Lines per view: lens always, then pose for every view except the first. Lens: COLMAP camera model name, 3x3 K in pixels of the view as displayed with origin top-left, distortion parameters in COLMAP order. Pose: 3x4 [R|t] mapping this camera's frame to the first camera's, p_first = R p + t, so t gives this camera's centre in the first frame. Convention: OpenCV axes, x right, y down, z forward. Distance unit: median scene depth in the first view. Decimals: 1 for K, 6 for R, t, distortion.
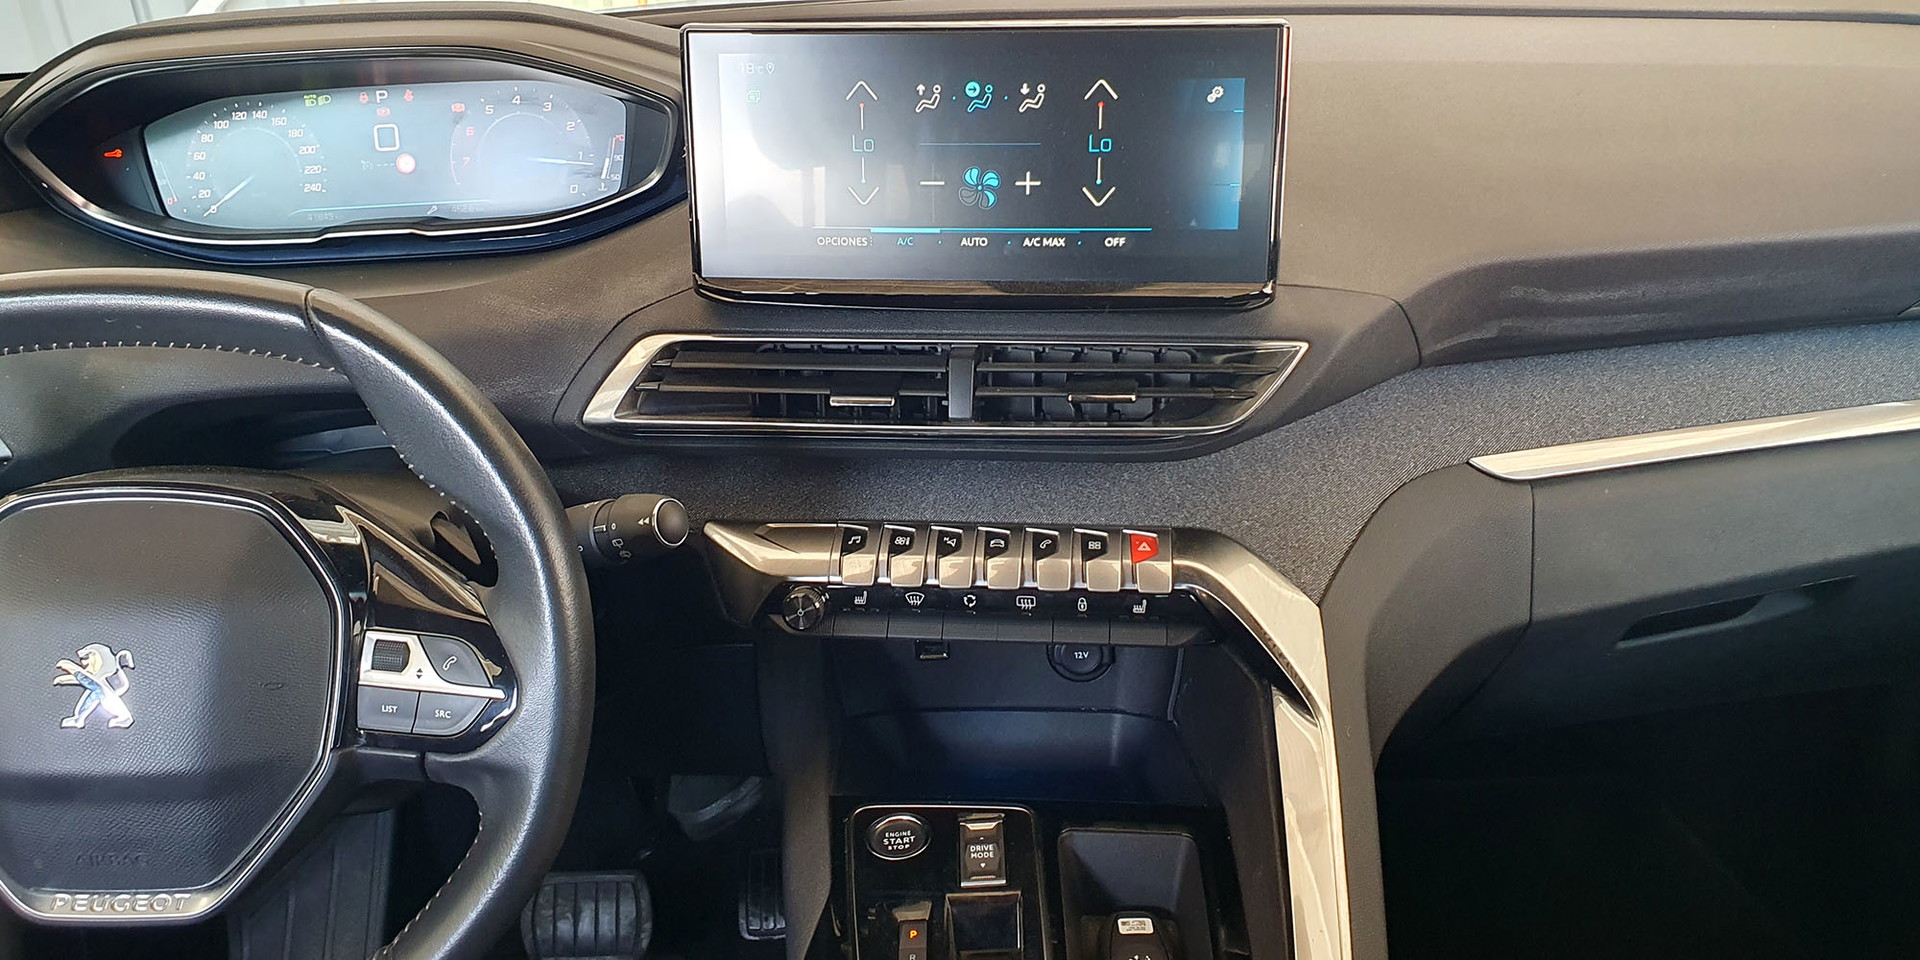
lens RADIAL K [[1319.0, 0, 950.3], [0, 1319.0, 435.5], [0, 0, 1]] dist [0.161137, -0.378441]
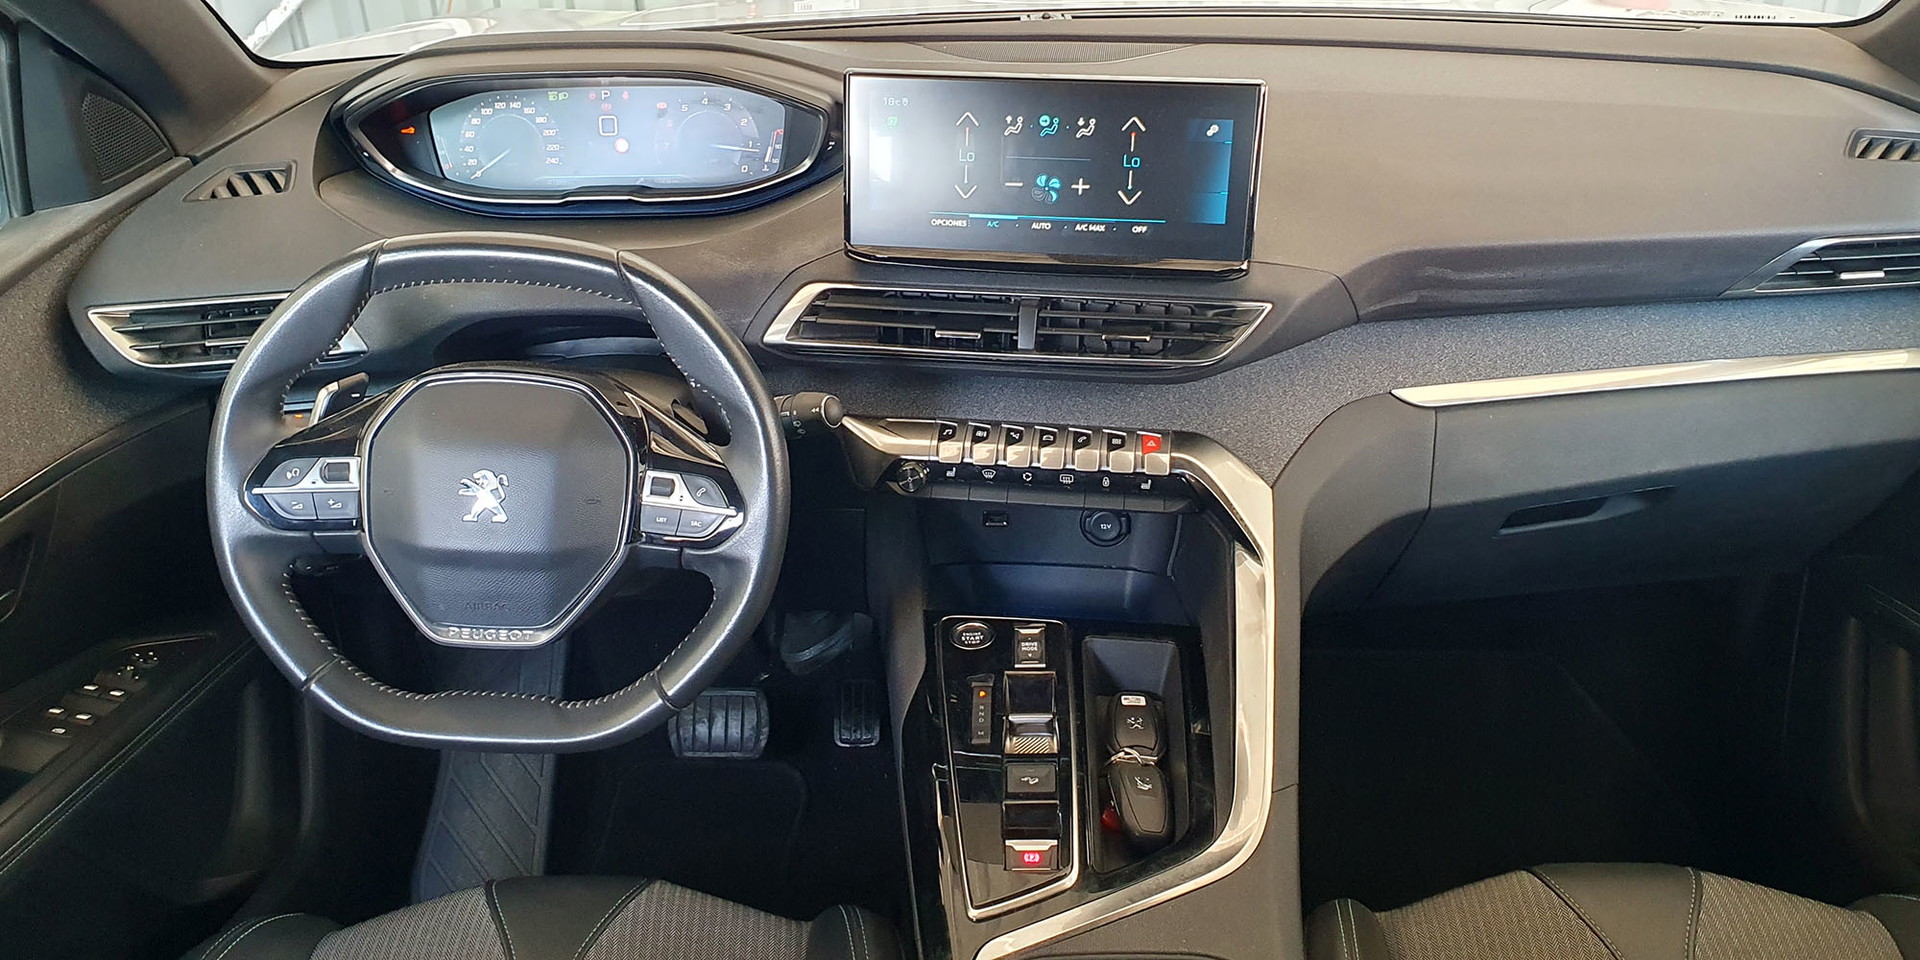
lens RADIAL K [[1319.0, 0, 950.3], [0, 1319.0, 435.5], [0, 0, 1]] dist [0.161137, -0.378441]
pose [[0.998792, 0.037169, -0.032154, -0.024533], [-0.035420, 0.997948, 0.053337, 0.007031], [0.034070, -0.052133, 0.998059, -0.429123]]
